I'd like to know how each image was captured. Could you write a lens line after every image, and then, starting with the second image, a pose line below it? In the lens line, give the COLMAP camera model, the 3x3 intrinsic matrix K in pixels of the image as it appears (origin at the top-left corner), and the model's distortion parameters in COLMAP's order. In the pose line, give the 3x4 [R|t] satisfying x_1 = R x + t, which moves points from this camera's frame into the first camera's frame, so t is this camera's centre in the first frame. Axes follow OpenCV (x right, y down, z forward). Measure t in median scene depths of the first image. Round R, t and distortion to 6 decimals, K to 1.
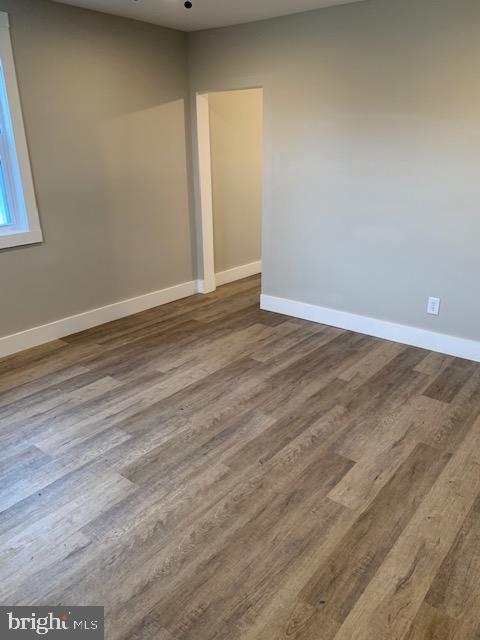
lens RADIAL K [[489.1, 0, 243.8], [0, 489.1, 317.5], [0, 0, 1]] dist [0.034246, -0.050943]
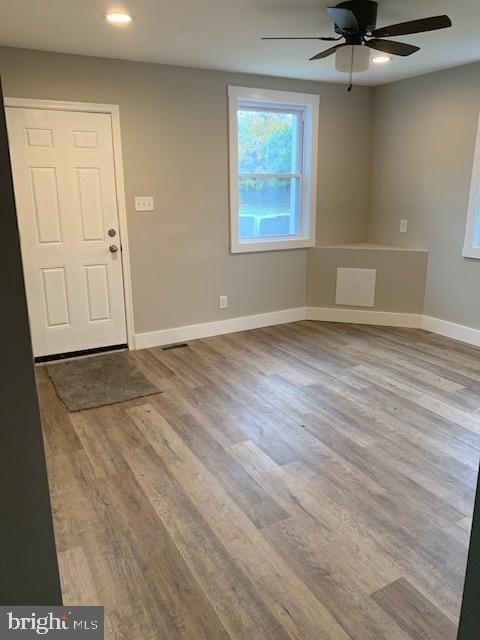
lens RADIAL K [[489.1, 0, 243.8], [0, 489.1, 317.5], [0, 0, 1]] dist [0.034246, -0.050943]
pose [[-0.381139, 0.259957, -0.887218, 1.028339], [-0.300106, 0.872901, 0.384683, -0.351607], [0.874454, 0.412877, -0.254682, 0.962614]]
